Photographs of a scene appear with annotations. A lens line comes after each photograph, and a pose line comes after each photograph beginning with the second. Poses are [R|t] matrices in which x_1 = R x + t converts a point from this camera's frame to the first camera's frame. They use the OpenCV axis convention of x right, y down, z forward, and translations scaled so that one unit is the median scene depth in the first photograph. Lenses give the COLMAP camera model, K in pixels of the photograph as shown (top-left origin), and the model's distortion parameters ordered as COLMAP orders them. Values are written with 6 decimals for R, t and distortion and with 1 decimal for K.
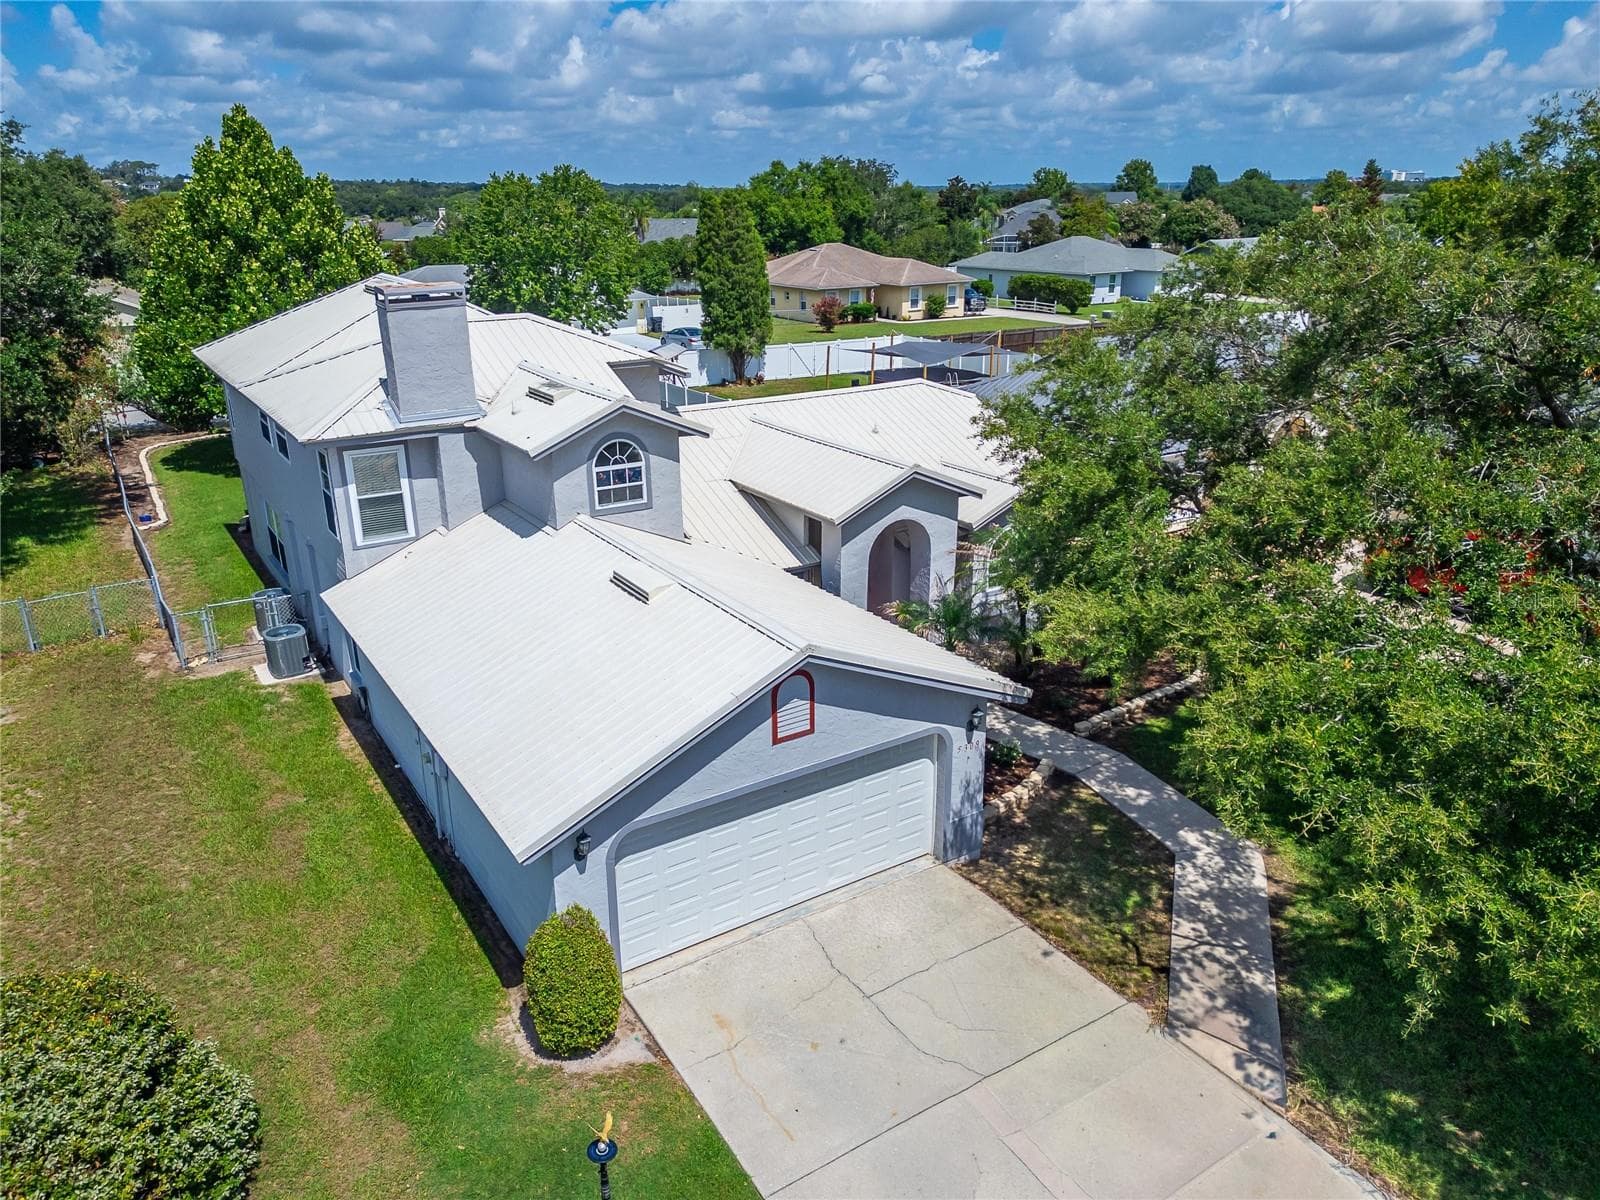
lens RADIAL K [[1137.2, 0, 785.7], [0, 1137.2, 611.1], [0, 0, 1]] dist [0.062174, -0.054405]
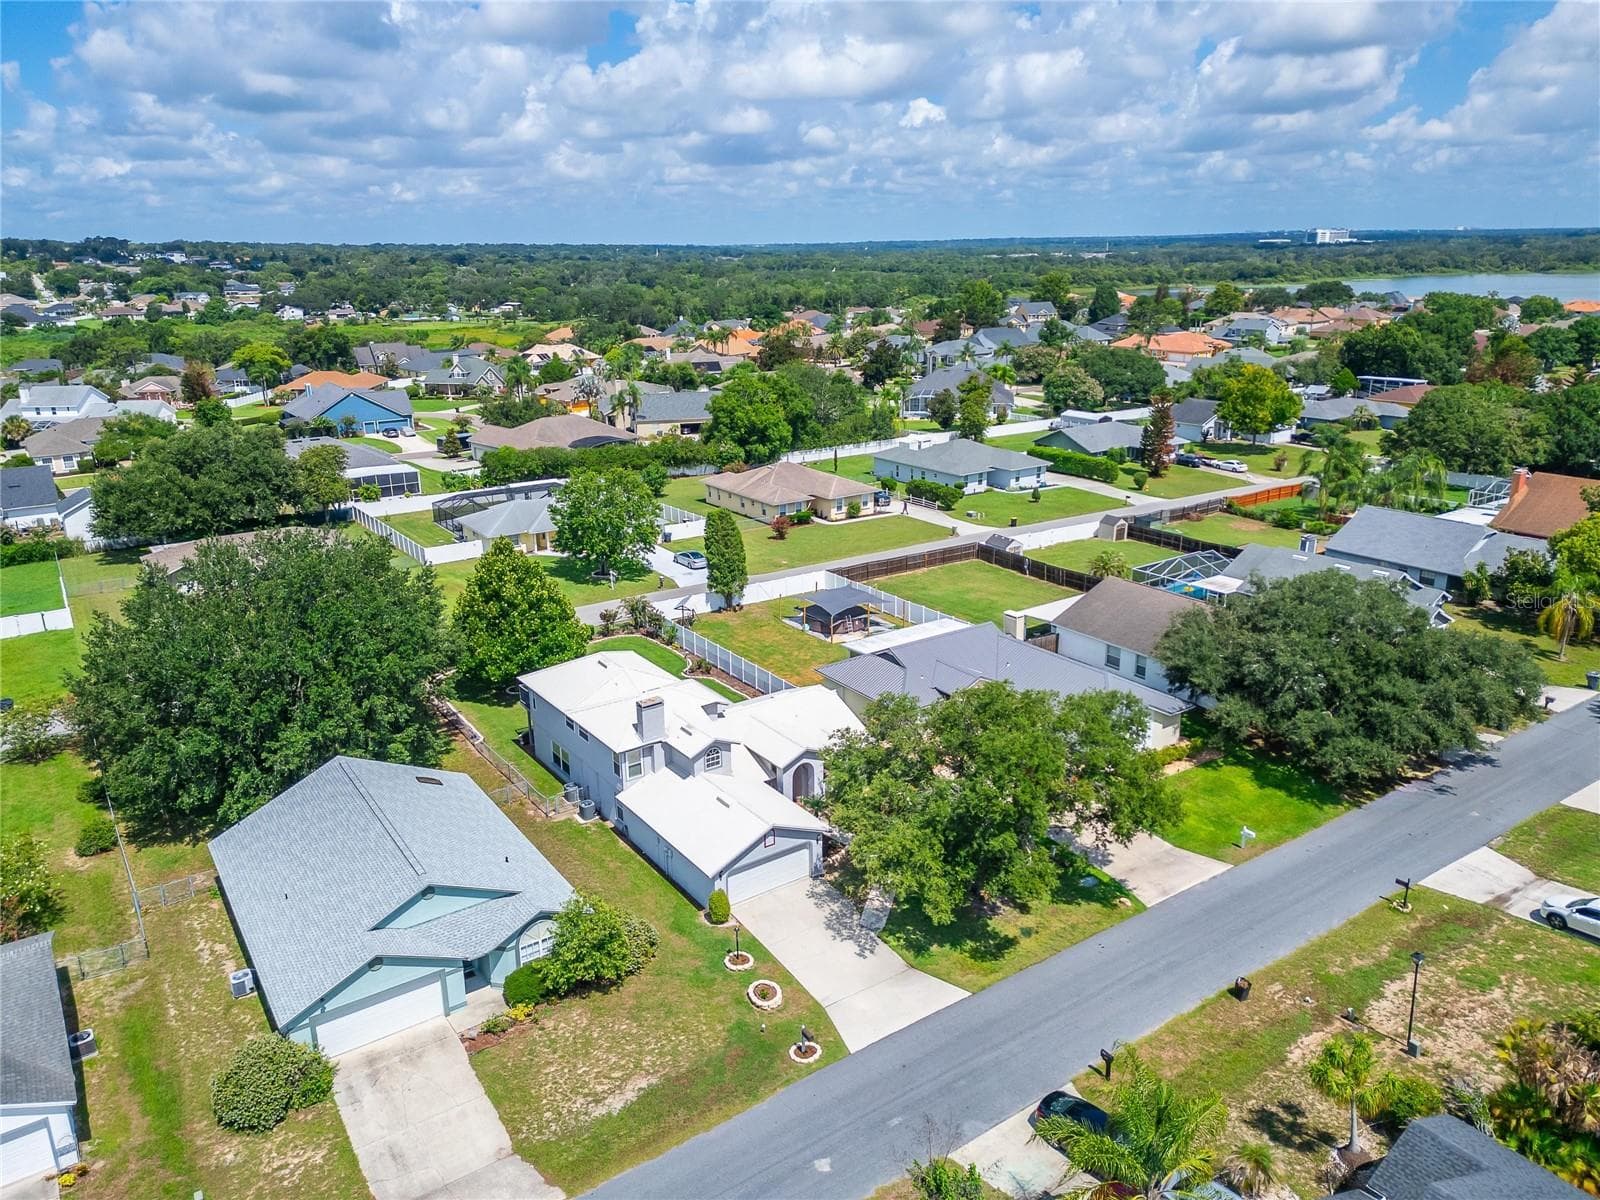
lens RADIAL K [[1137.2, 0, 781.6], [0, 1137.2, 606.2], [0, 0, 1]] dist [0.062174, -0.054405]
pose [[0.999373, -0.015693, 0.031726, -0.040655], [0.017043, 0.998940, -0.042754, -0.340898], [-0.031022, 0.043268, 0.998582, -1.853872]]
